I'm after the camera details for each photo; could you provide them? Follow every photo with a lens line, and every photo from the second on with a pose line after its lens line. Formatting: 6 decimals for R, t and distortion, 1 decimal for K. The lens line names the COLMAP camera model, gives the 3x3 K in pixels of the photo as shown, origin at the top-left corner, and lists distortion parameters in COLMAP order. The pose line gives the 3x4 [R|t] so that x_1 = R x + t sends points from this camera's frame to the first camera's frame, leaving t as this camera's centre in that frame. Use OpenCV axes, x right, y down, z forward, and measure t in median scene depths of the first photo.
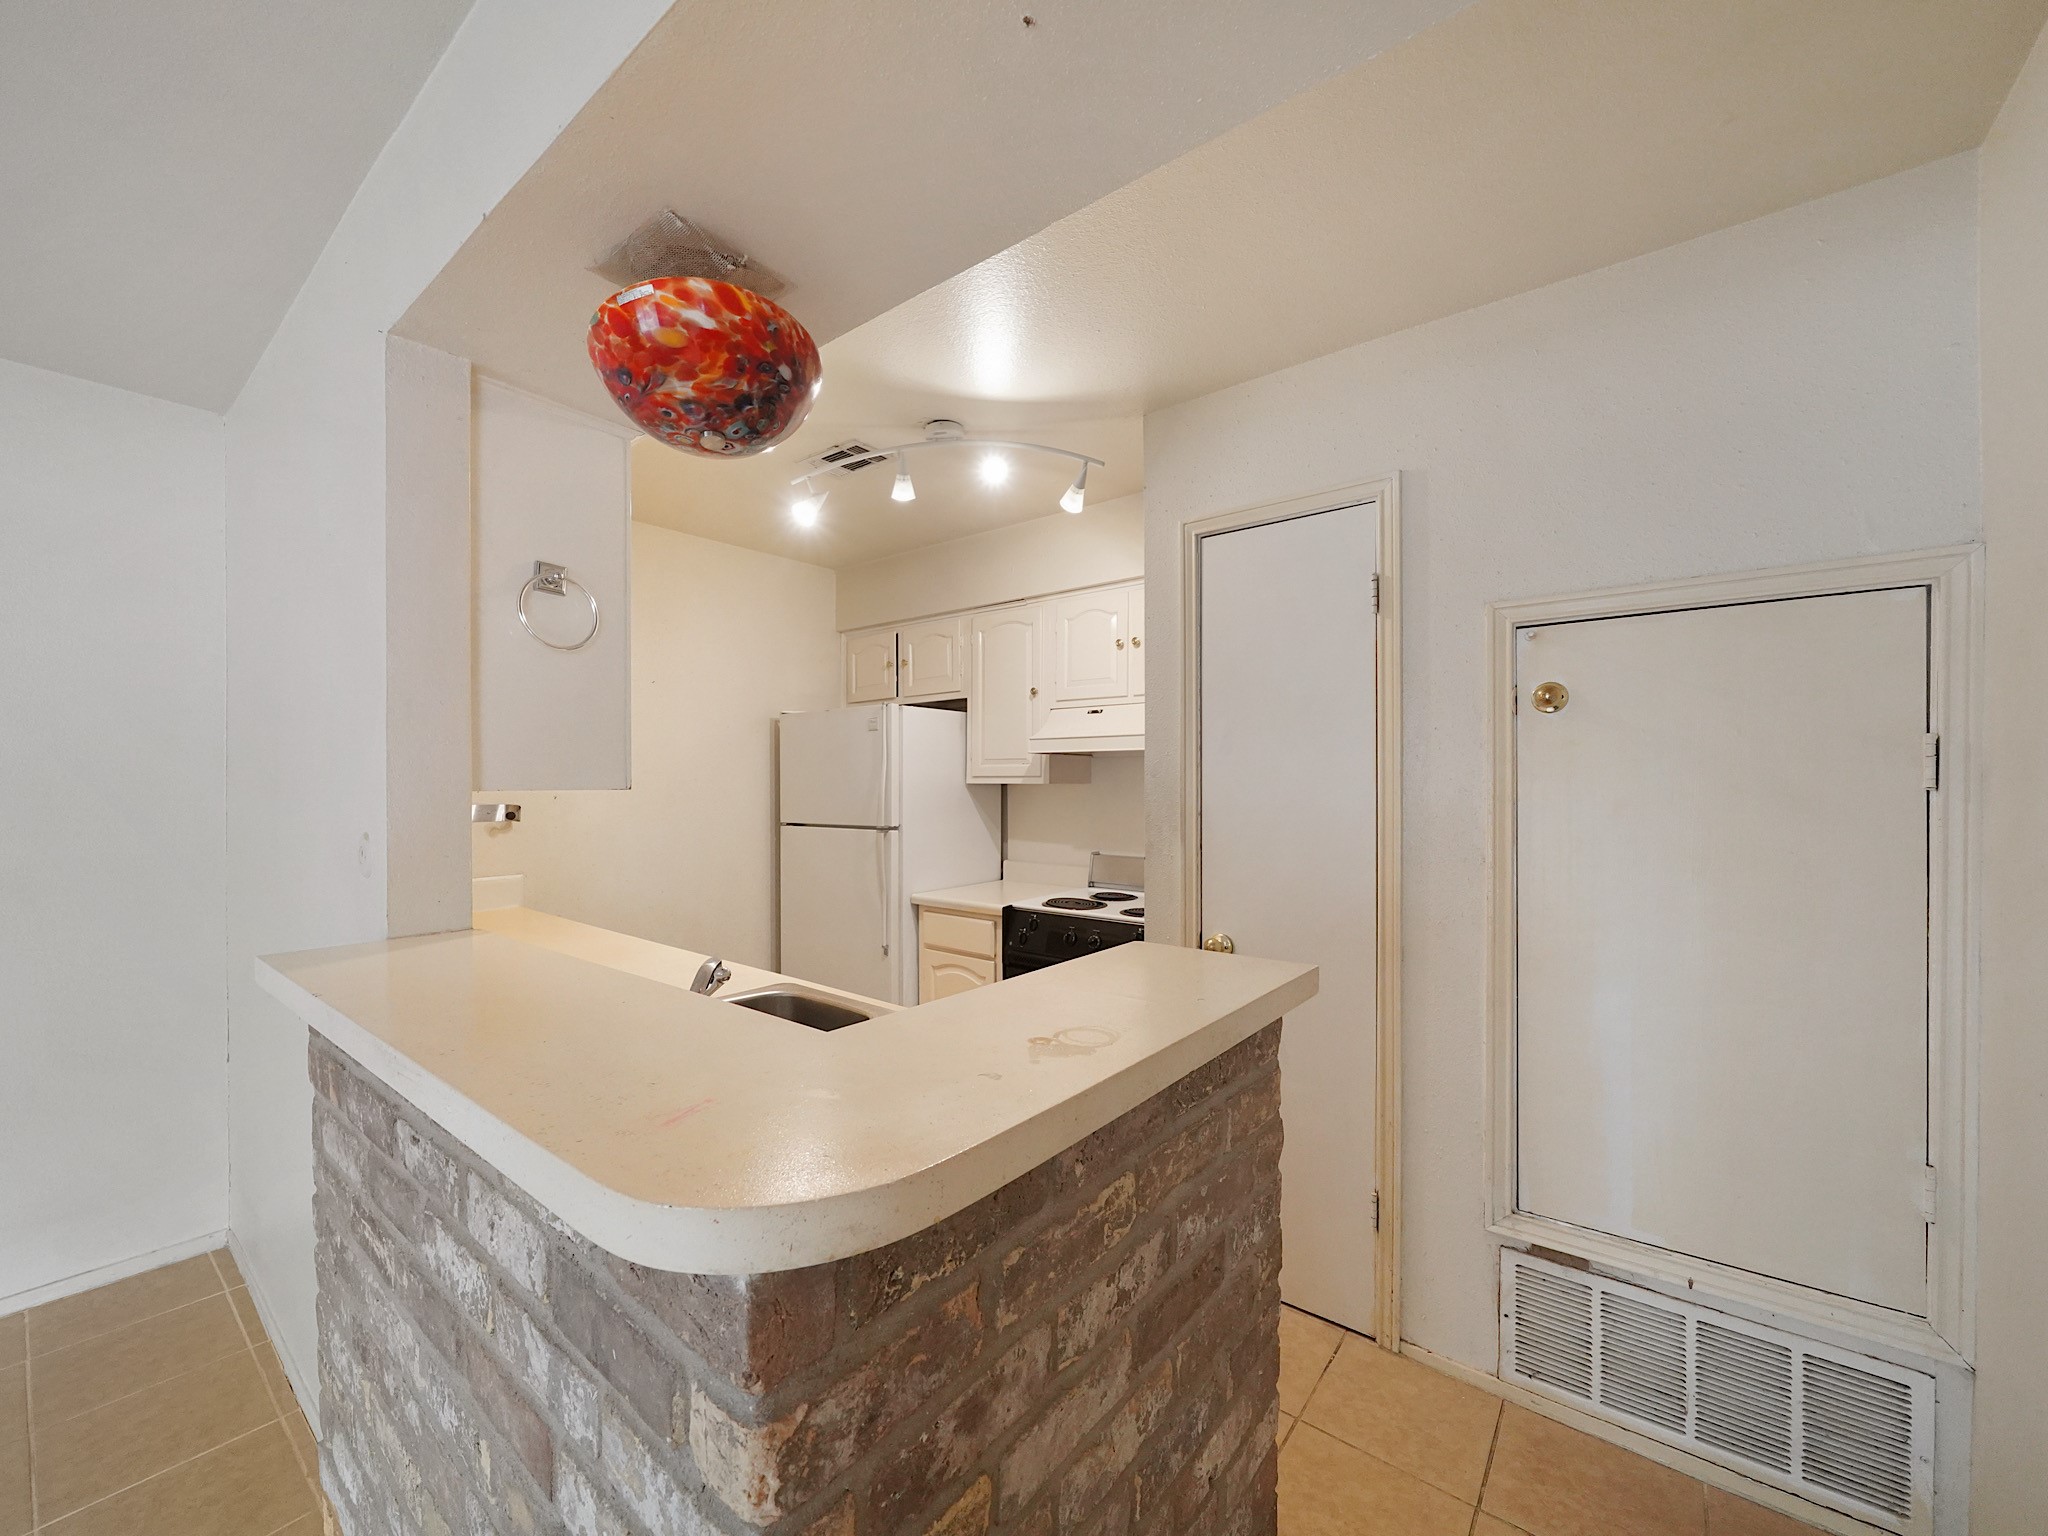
lens RADIAL K [[793.2, 0, 1012.4], [0, 793.2, 797.7], [0, 0, 1]] dist [0.002187, -0.000960]
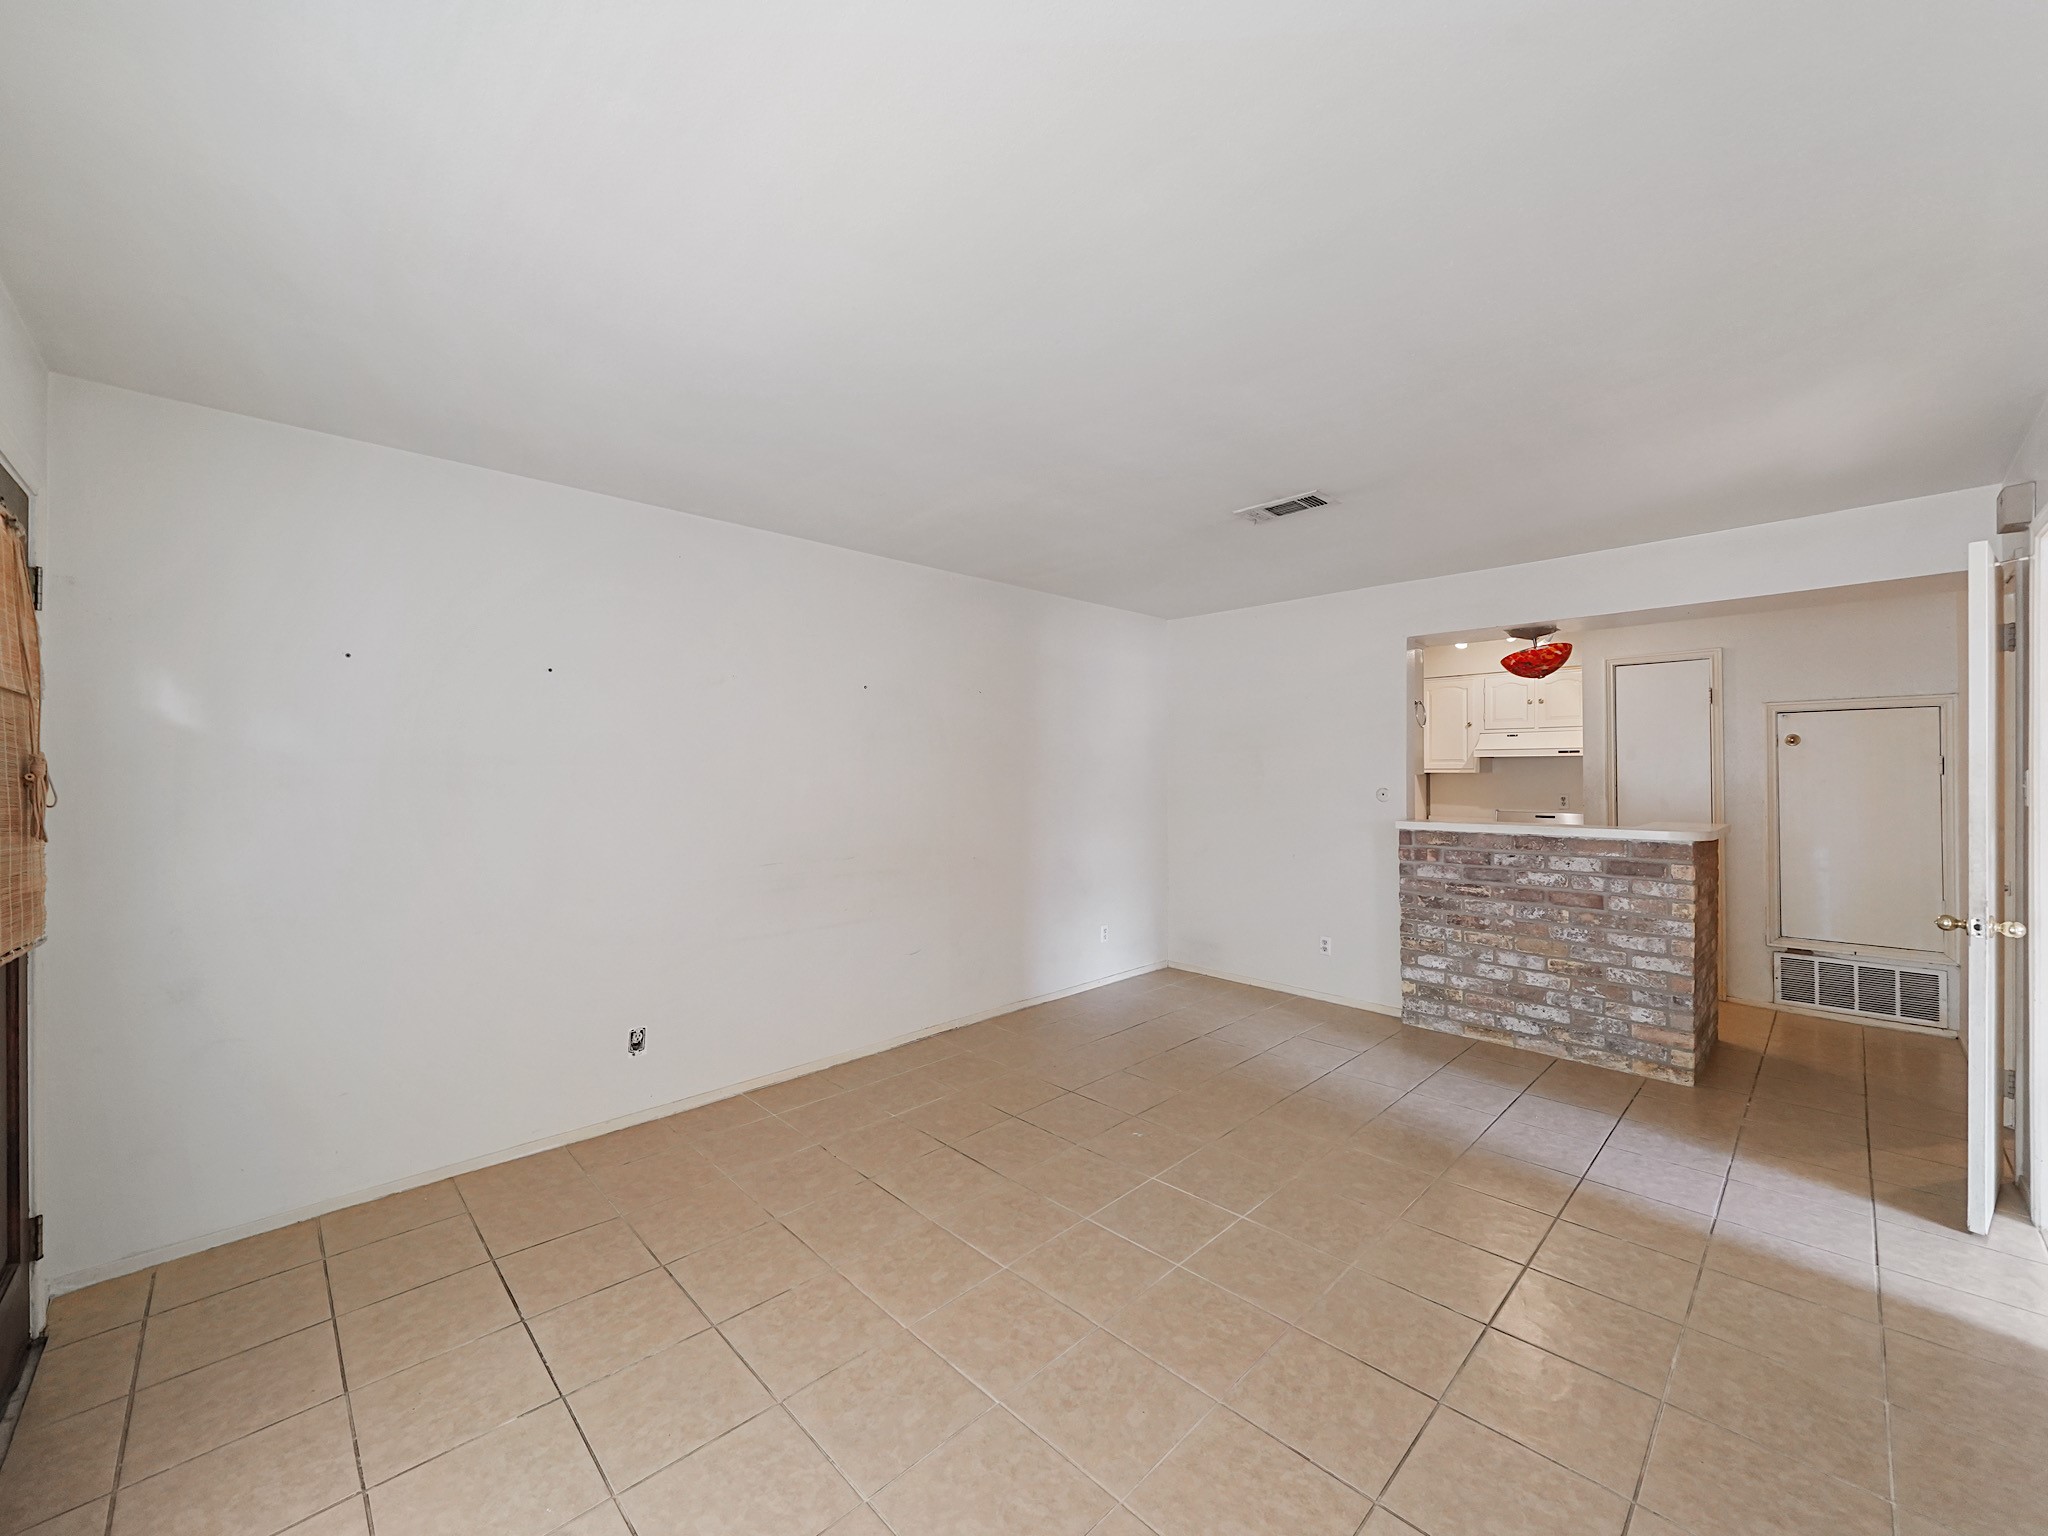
lens RADIAL K [[793.2, 0, 1008.9], [0, 793.2, 771.7], [0, 0, 1]] dist [0.002187, -0.000960]
pose [[0.993469, -0.002282, -0.114082, -1.142386], [0.000033, 0.999806, -0.019716, 0.023025], [0.114104, 0.019584, 0.993276, -1.362319]]
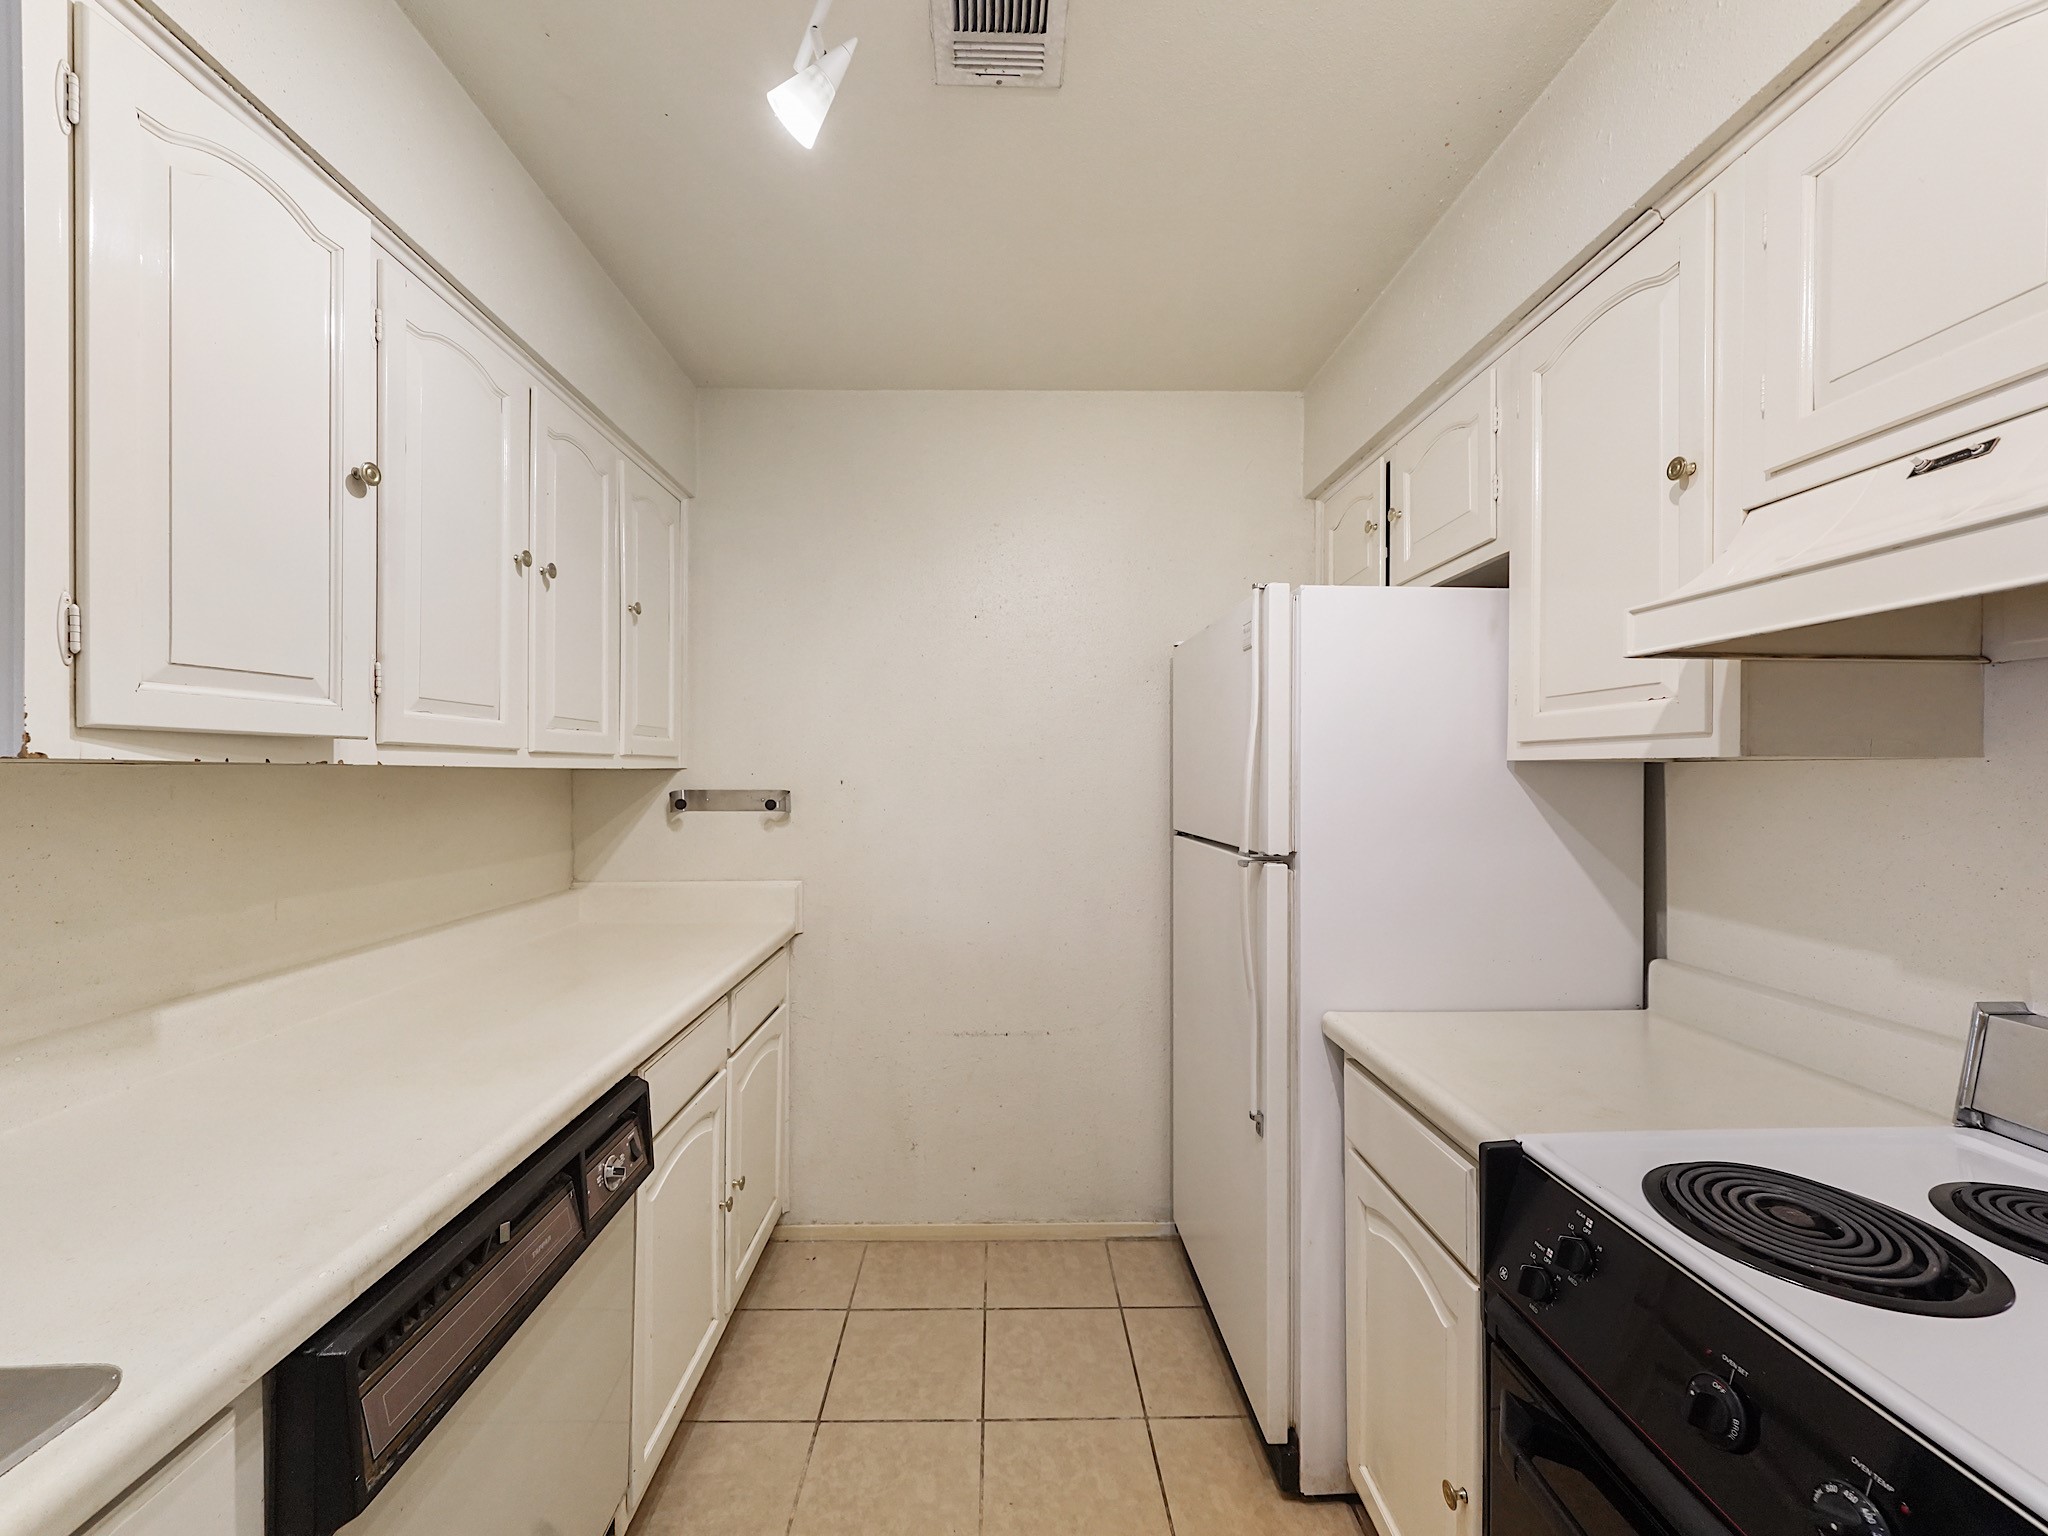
lens RADIAL K [[793.2, 0, 1020.4], [0, 793.2, 772.2], [0, 0, 1]] dist [0.002187, -0.000960]
pose [[0.642406, 0.000813, -0.766364, 0.127017], [-0.013025, 0.999867, -0.009858, -0.006362], [0.766254, 0.016314, 0.642331, 0.730683]]
